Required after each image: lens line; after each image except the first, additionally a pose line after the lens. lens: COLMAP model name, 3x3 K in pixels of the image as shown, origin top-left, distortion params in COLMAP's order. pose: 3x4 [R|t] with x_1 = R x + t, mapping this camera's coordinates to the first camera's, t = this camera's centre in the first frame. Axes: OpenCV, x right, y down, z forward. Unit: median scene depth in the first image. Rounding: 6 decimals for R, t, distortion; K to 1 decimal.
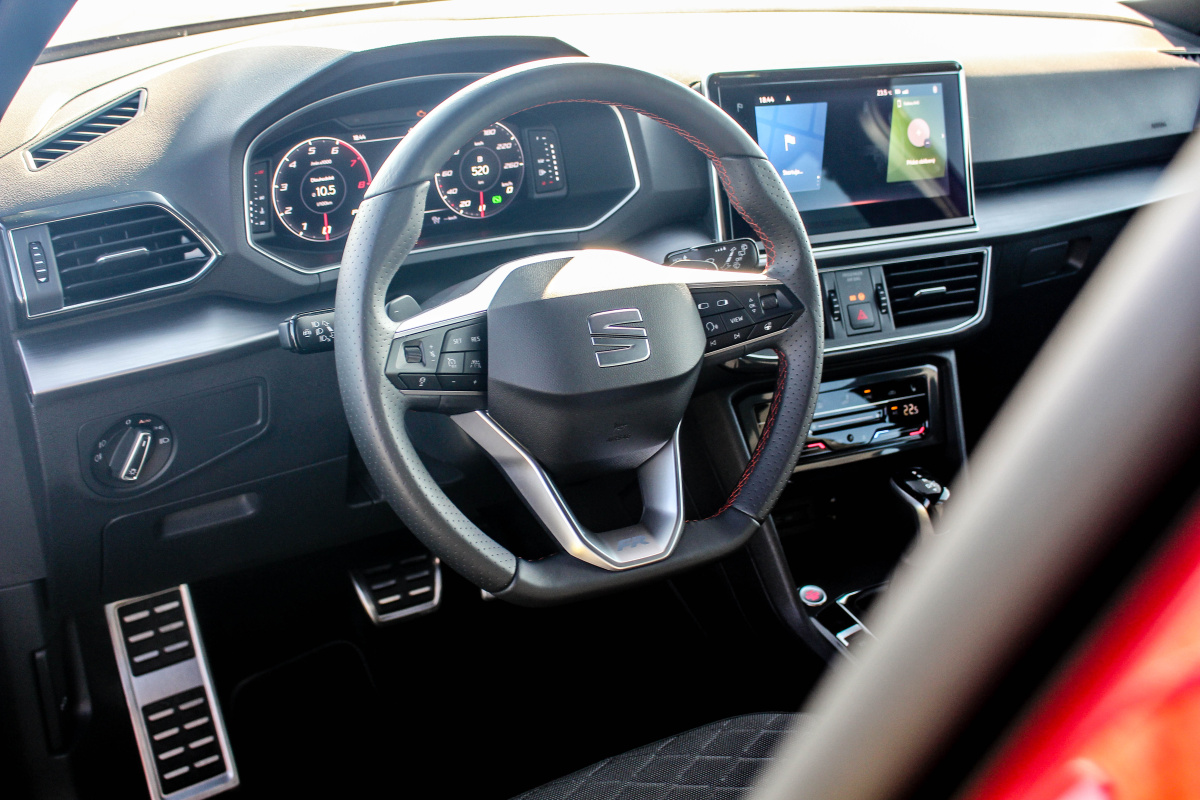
lens RADIAL K [[1271.6, 0, 600.0], [0, 1271.6, 400.0], [0, 0, 1]] dist [-0.136153, 0.002770]
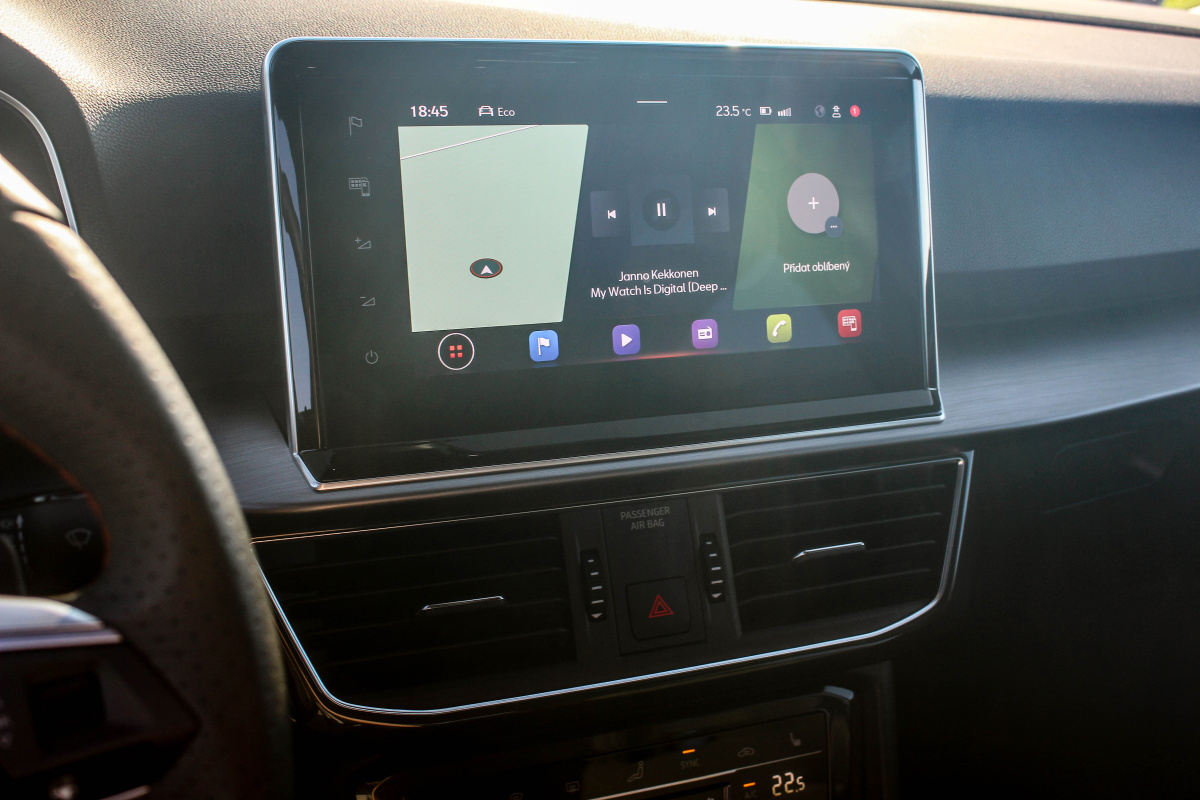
lens RADIAL K [[1271.6, 0, 600.0], [0, 1271.6, 400.0], [0, 0, 1]] dist [-0.136153, 0.002770]
pose [[0.998105, 0.047599, -0.039004, 0.193234], [-0.050240, 0.996297, -0.069771, -0.103974], [0.035538, 0.071599, 0.996800, 0.532144]]
